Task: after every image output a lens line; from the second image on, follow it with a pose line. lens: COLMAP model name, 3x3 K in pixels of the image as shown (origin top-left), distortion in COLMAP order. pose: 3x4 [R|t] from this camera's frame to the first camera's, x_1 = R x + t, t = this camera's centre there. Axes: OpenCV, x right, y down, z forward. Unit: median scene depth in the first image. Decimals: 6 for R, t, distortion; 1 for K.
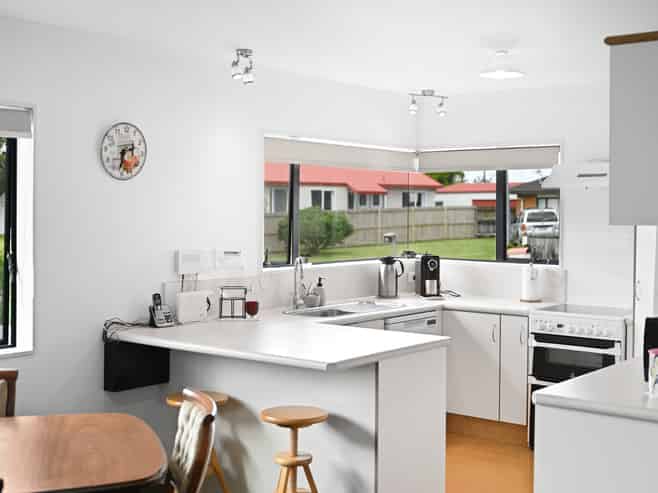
lens RADIAL K [[896.1, 0, 335.4], [0, 896.1, 228.2], [0, 0, 1]] dist [-0.015441, 0.000000]
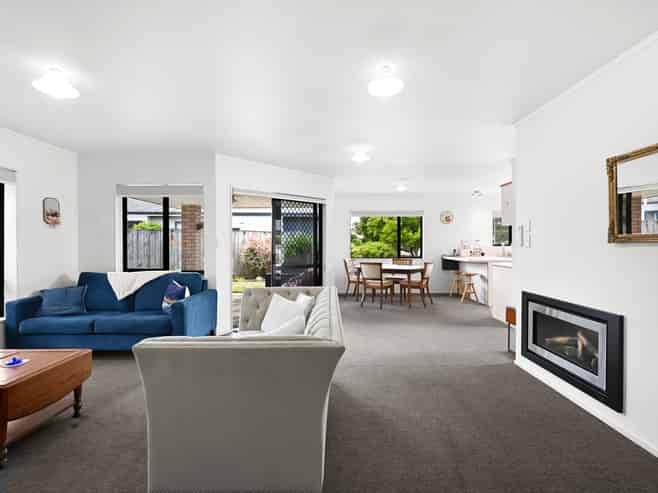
lens RADIAL K [[317.1, 0, 330.1], [0, 317.1, 245.0], [0, 0, 1]] dist [-0.004504, 0.001183]
pose [[0.603590, -0.004650, -0.797281, 0.664040], [-0.010119, 0.999858, -0.013492, 0.078564], [0.797230, 0.016211, 0.603458, -0.430076]]
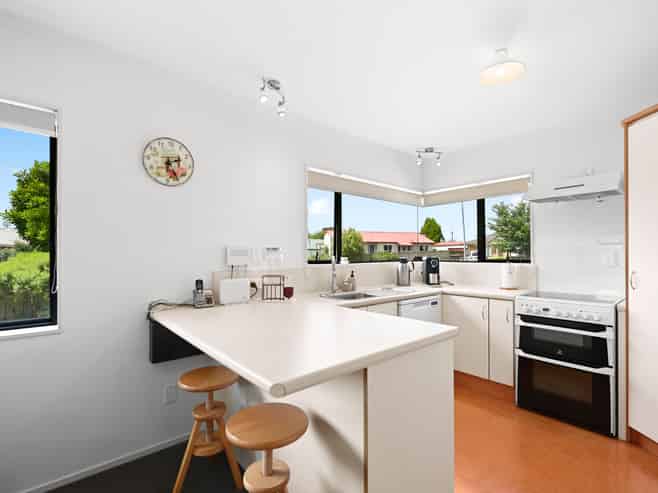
lens RADIAL K [[317.1, 0, 331.6], [0, 317.1, 253.5], [0, 0, 1]] dist [-0.004504, 0.001183]
pose [[0.980376, -0.011374, -0.196808, 0.060348], [0.006554, 0.999663, -0.025124, 0.048305], [0.197027, 0.023341, 0.980120, 0.599571]]
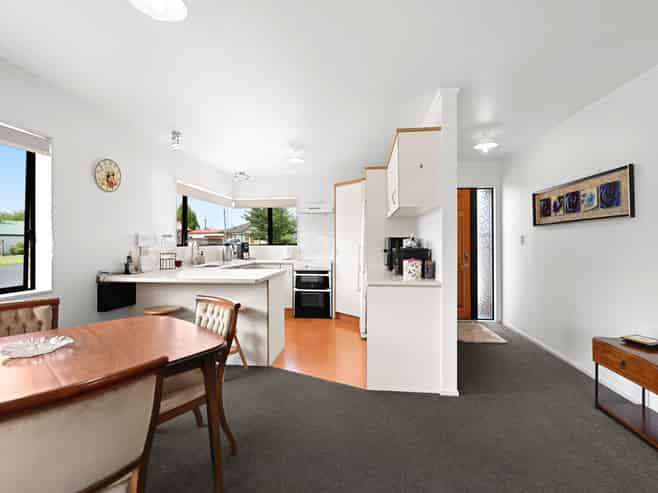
lens RADIAL K [[317.1, 0, 329.9], [0, 317.1, 242.2], [0, 0, 1]] dist [-0.004504, 0.001183]
pose [[0.853891, -0.010598, 0.520344, -0.181524], [0.019746, 0.999733, -0.012041, 0.059690], [-0.520077, 0.020557, 0.853872, 0.229095]]
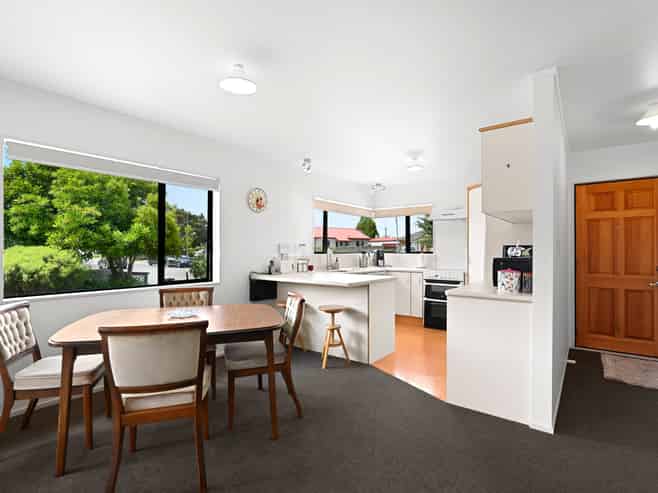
lens RADIAL K [[333.2, 0, 332.9], [0, 333.2, 250.9], [0, 0, 1]] dist [-0.002522, 0.000510]
pose [[0.999930, -0.007609, 0.009084, -0.043541], [0.007762, 0.999826, -0.016950, 0.062630], [-0.008953, 0.017019, 0.999815, 0.110513]]
